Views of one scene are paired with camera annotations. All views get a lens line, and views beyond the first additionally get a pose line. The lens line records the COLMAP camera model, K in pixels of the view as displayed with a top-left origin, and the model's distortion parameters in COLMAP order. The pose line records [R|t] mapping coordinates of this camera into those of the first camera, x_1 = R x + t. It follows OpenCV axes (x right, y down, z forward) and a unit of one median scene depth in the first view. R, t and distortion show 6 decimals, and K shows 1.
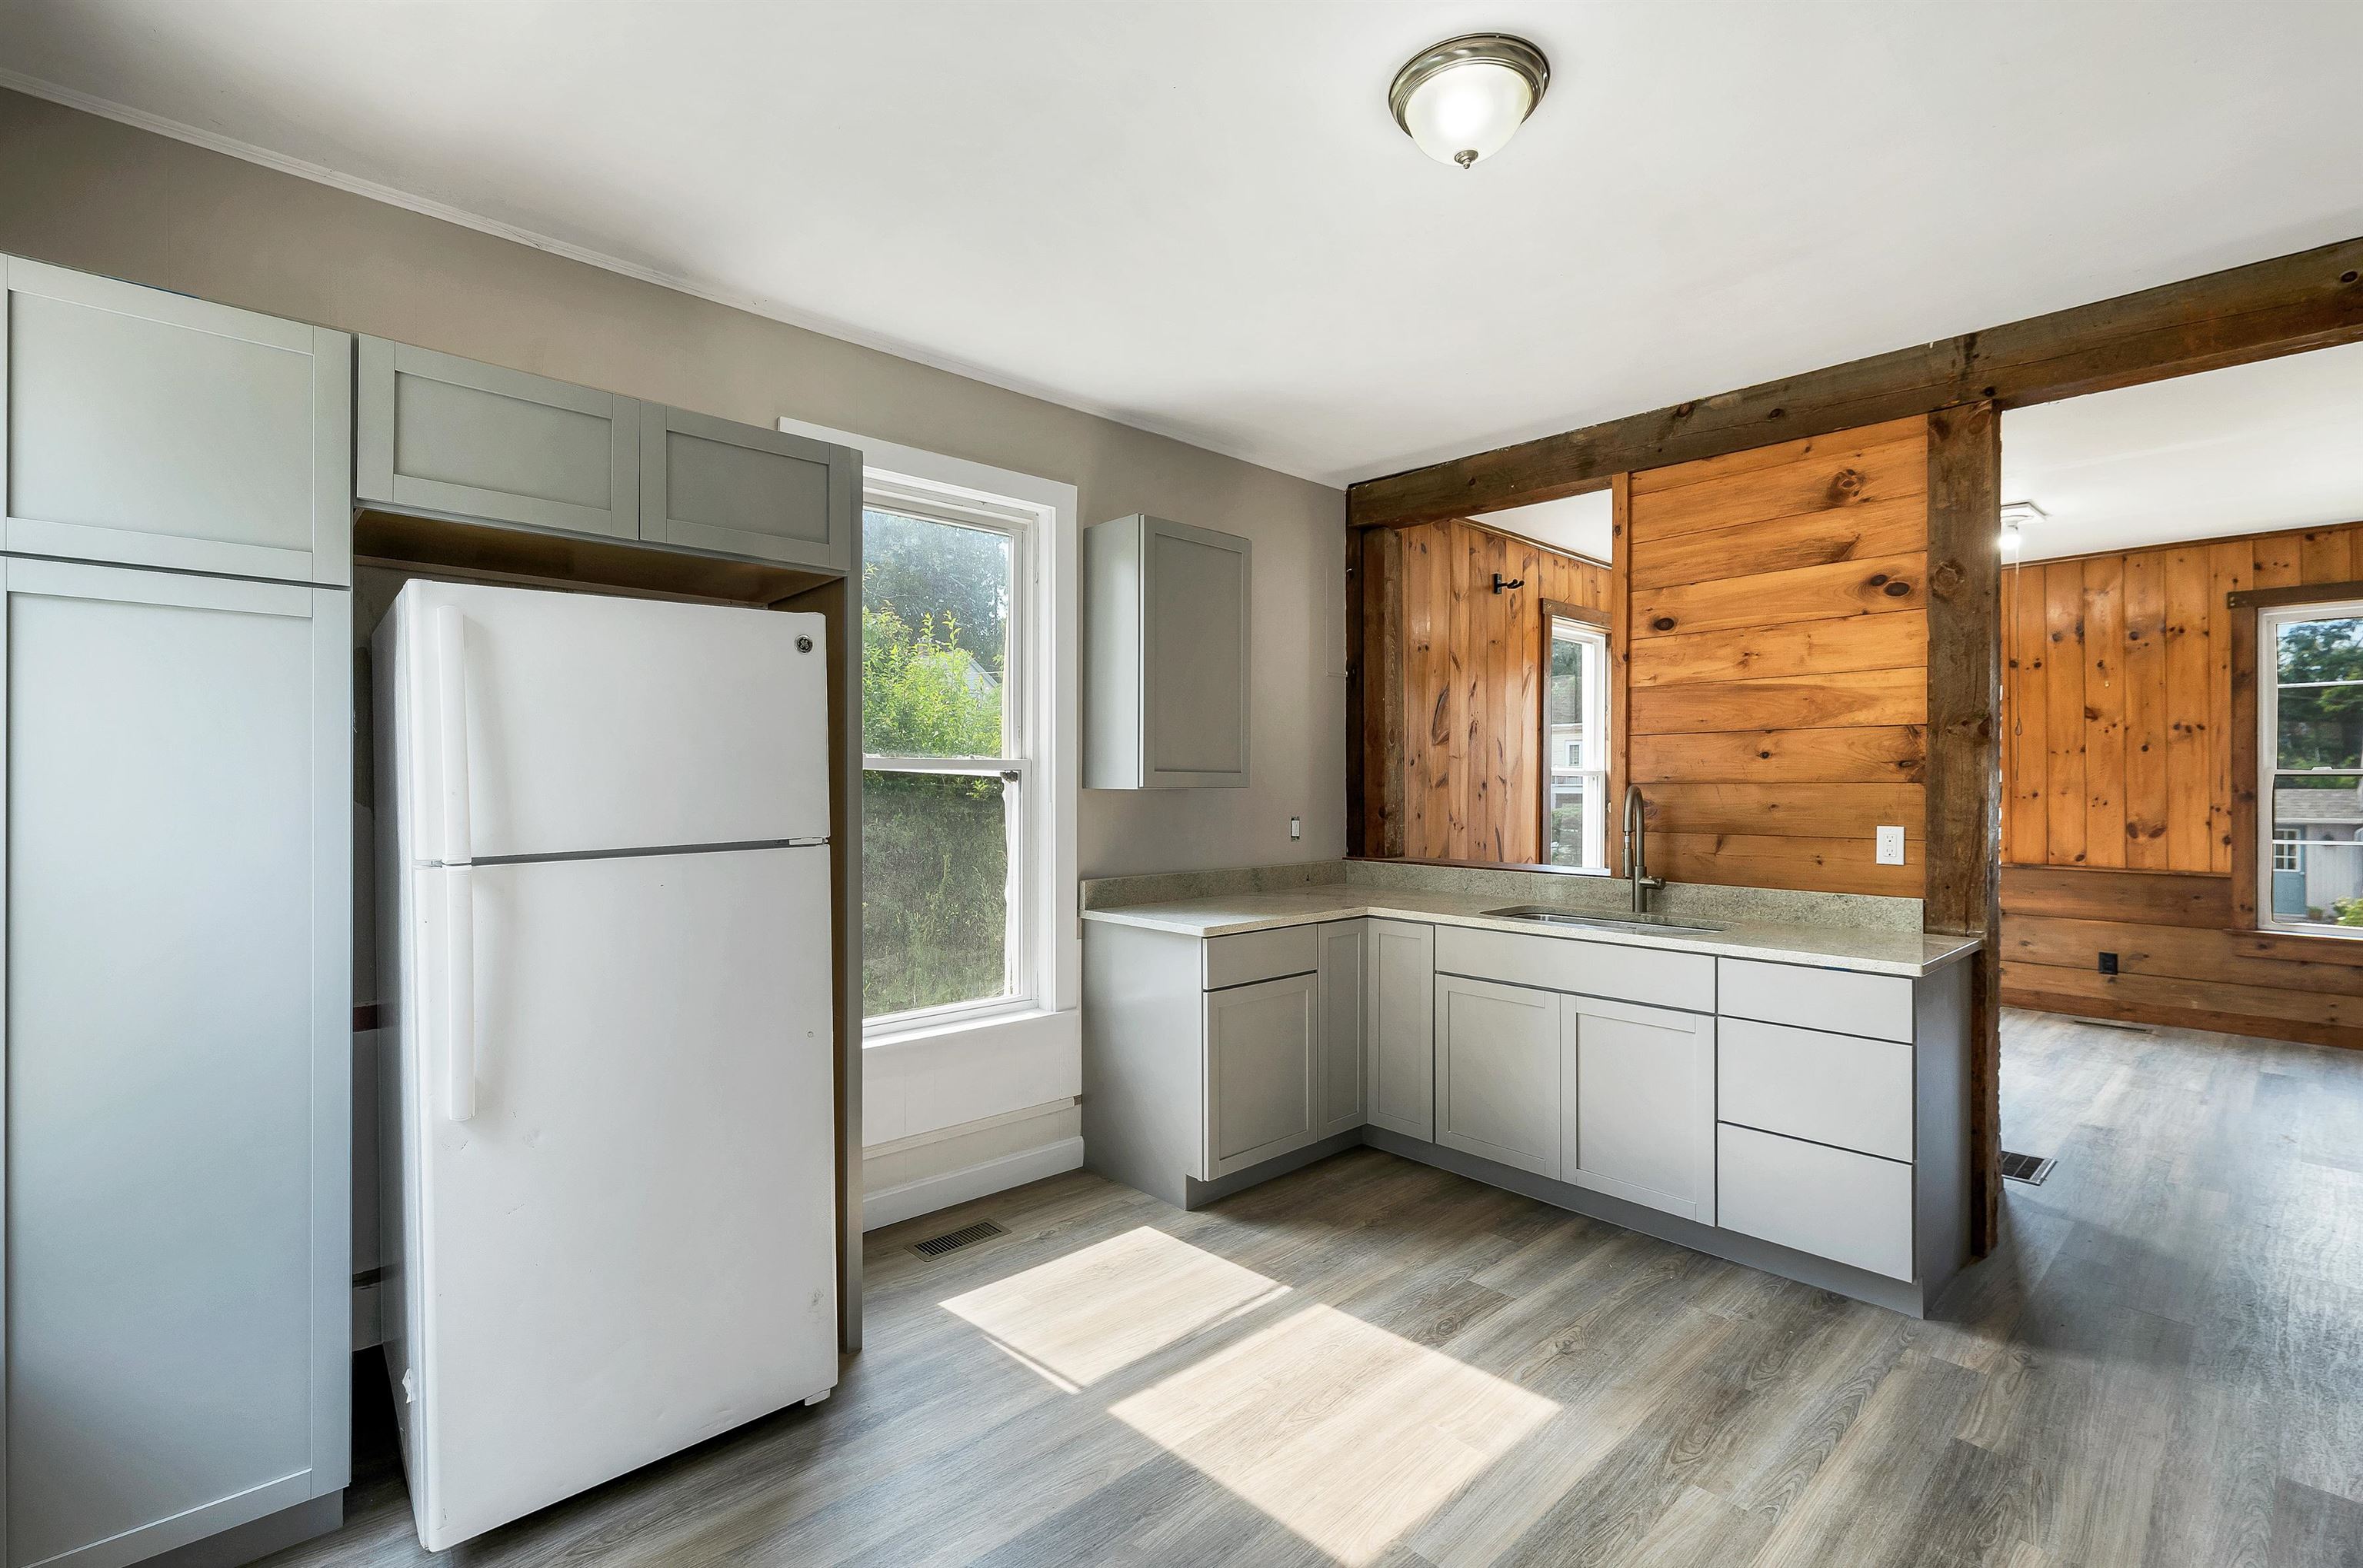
lens RADIAL K [[1041.6, 0, 1182.7], [0, 1041.6, 783.5], [0, 0, 1]] dist [0.001389, 0.000667]
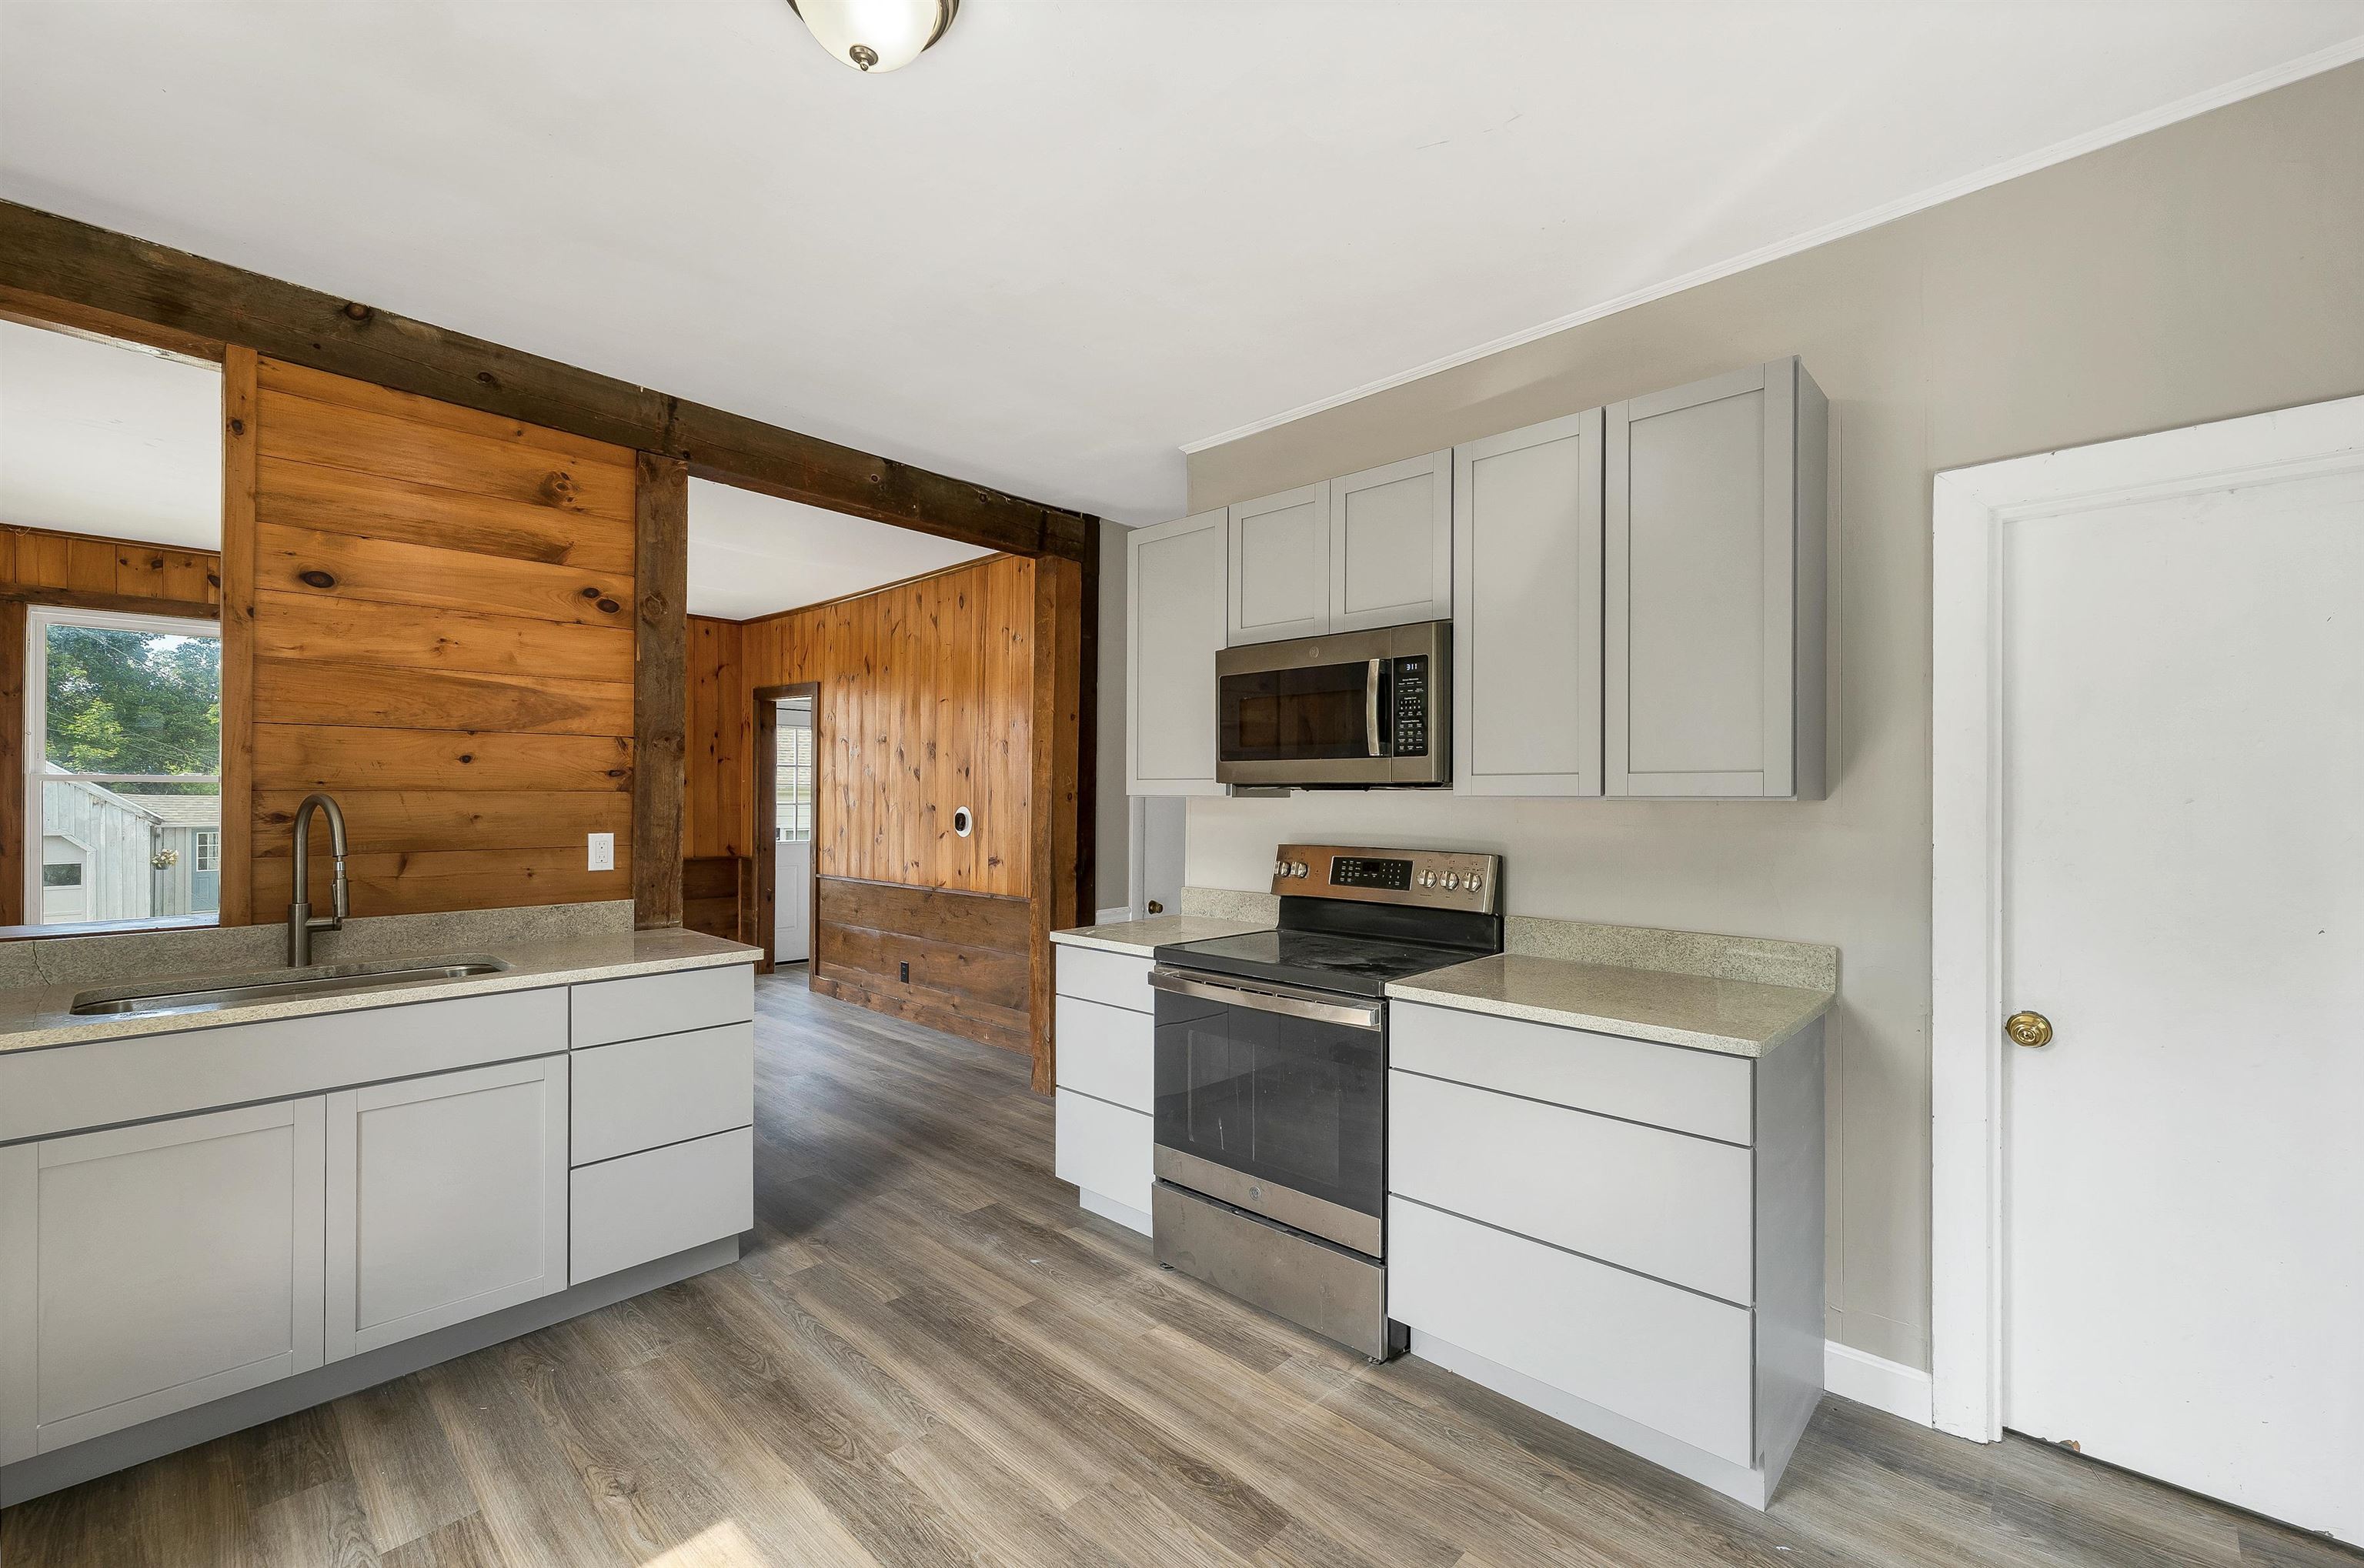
lens RADIAL K [[991.3, 0, 1180.1], [0, 991.3, 792.6], [0, 0, 1]] dist [0.004245, -0.000025]
pose [[-0.065325, 0.002166, 0.997862, -0.328392], [-0.005317, 0.999983, -0.002519, 0.000109], [-0.997850, -0.005470, -0.065313, 0.470551]]
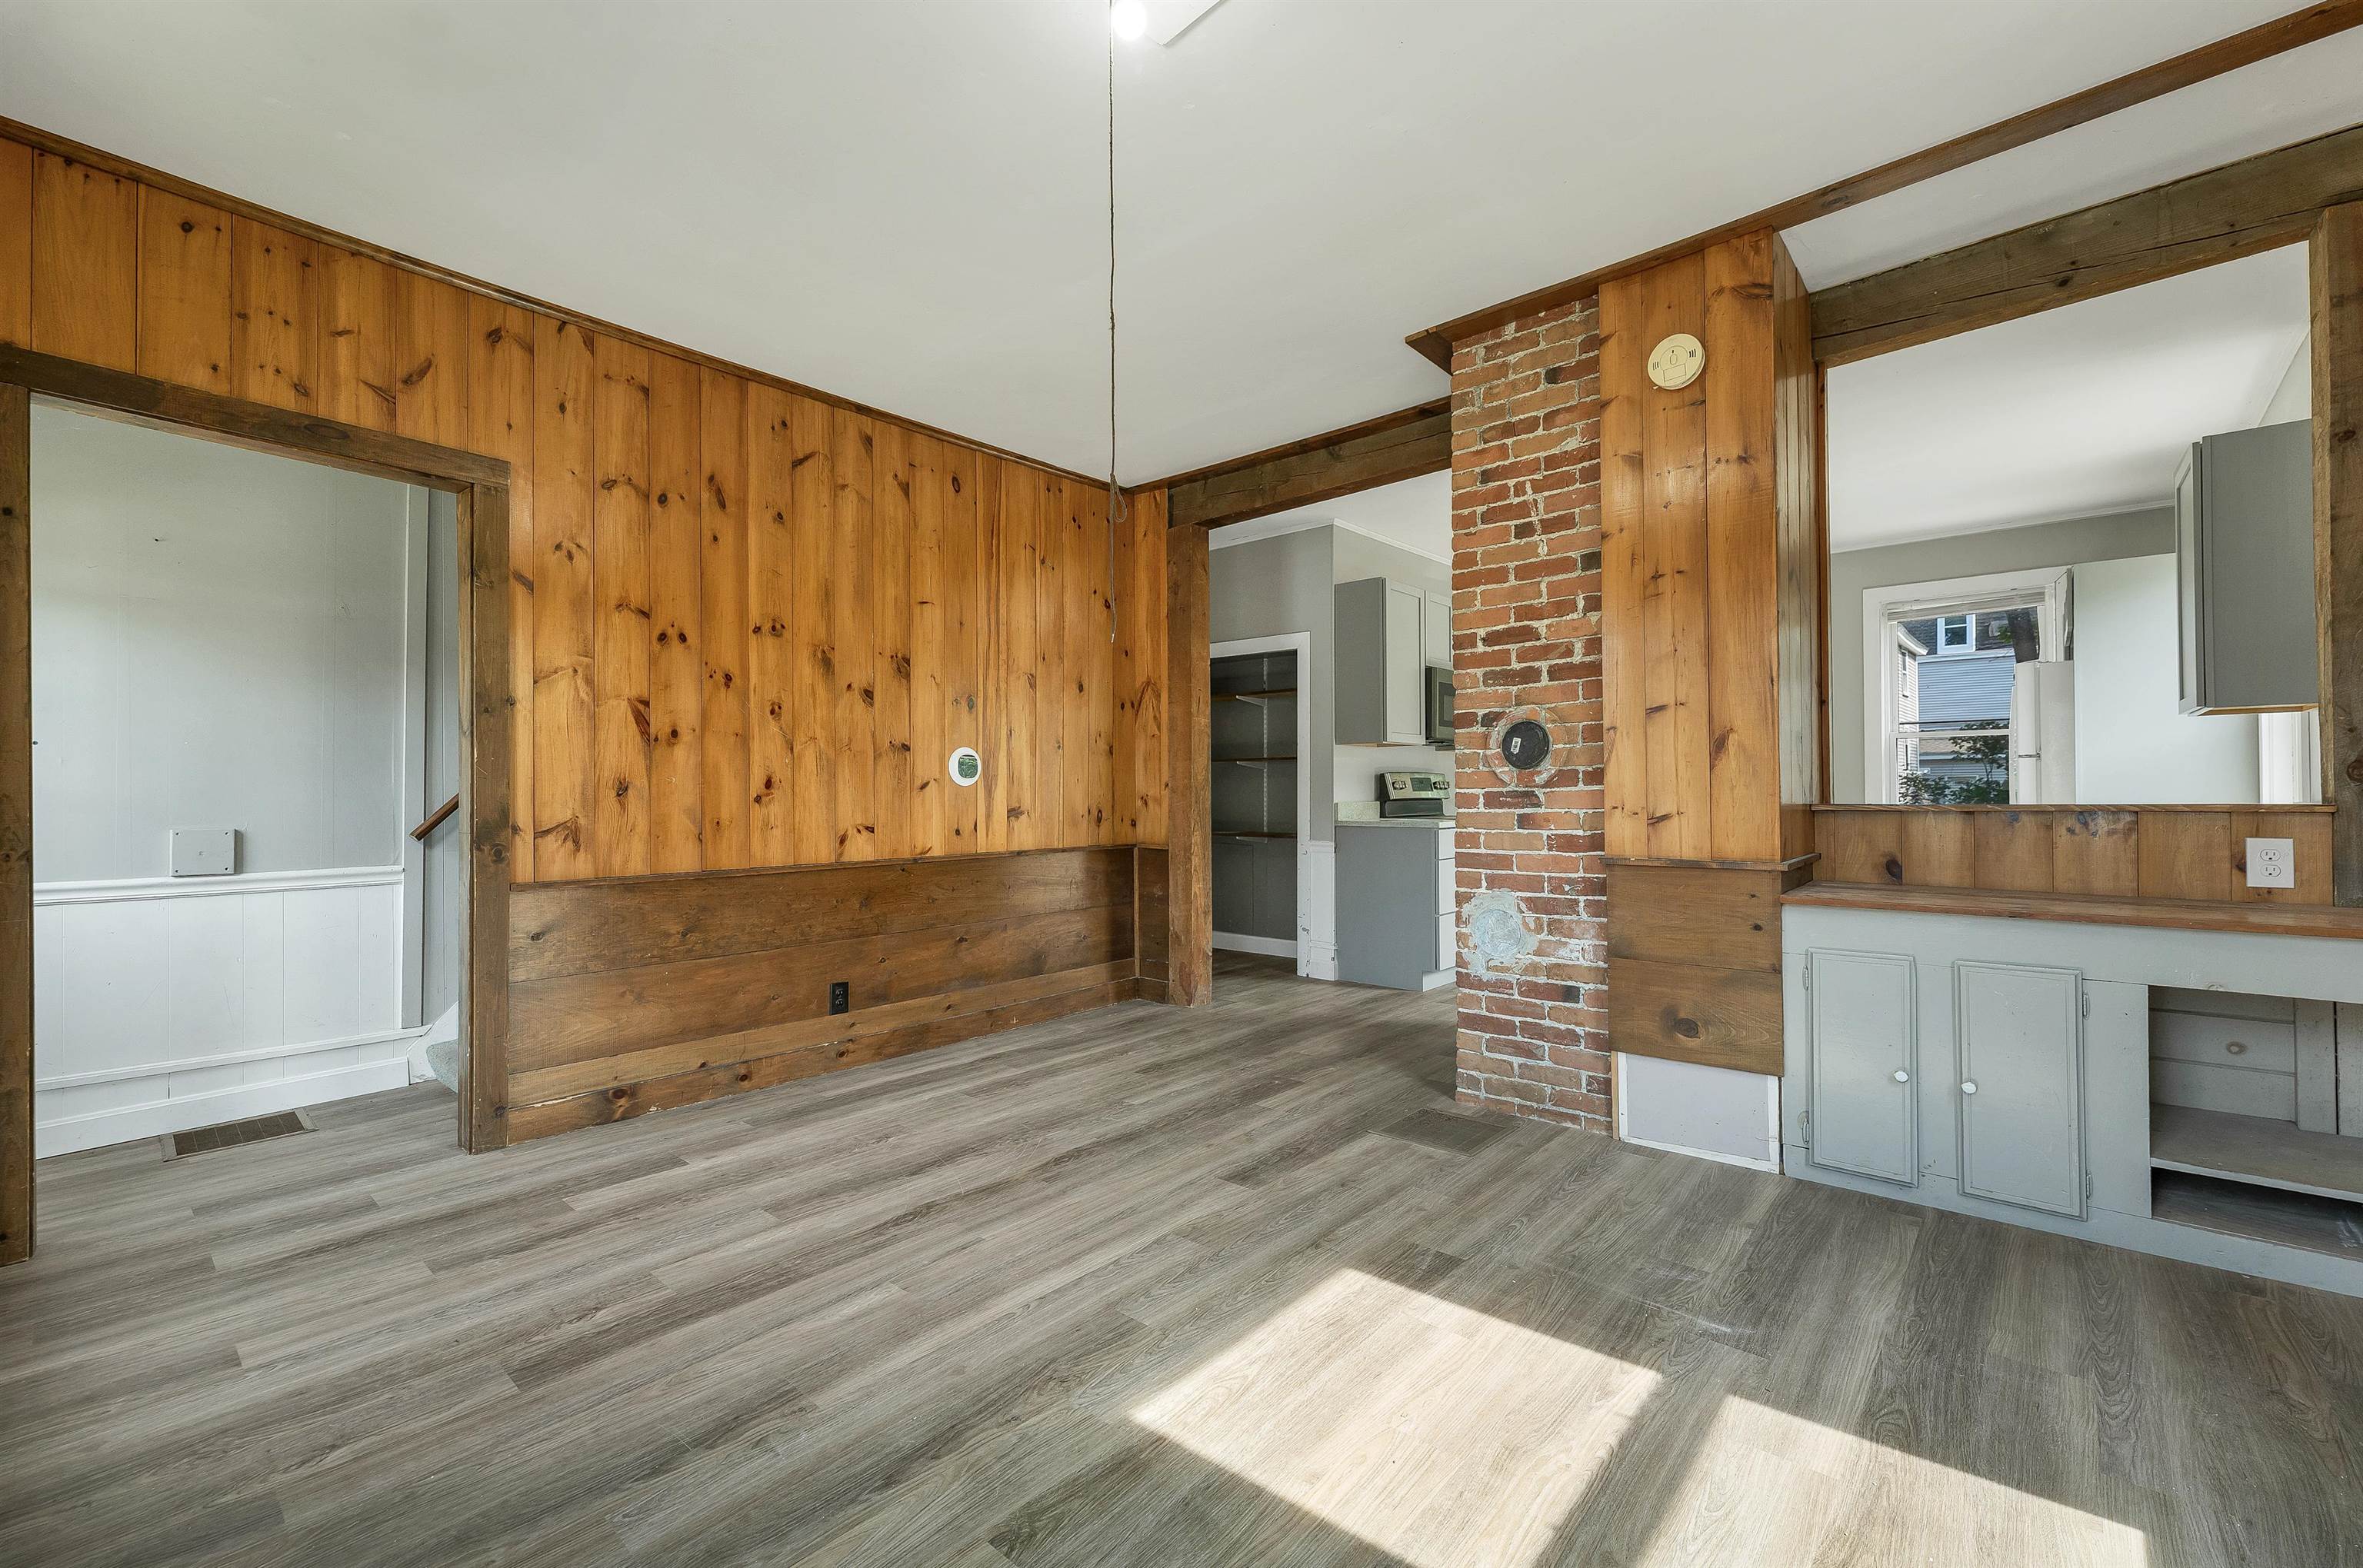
lens RADIAL K [[990.8, 0, 1174.1], [0, 990.8, 784.6], [0, 0, 1]] dist [0.004245, -0.000025]
pose [[-0.995023, 0.006088, -0.099455, 1.231200], [0.006986, 0.999938, -0.008688, 0.085629], [0.099396, -0.009339, -0.995004, 2.071763]]
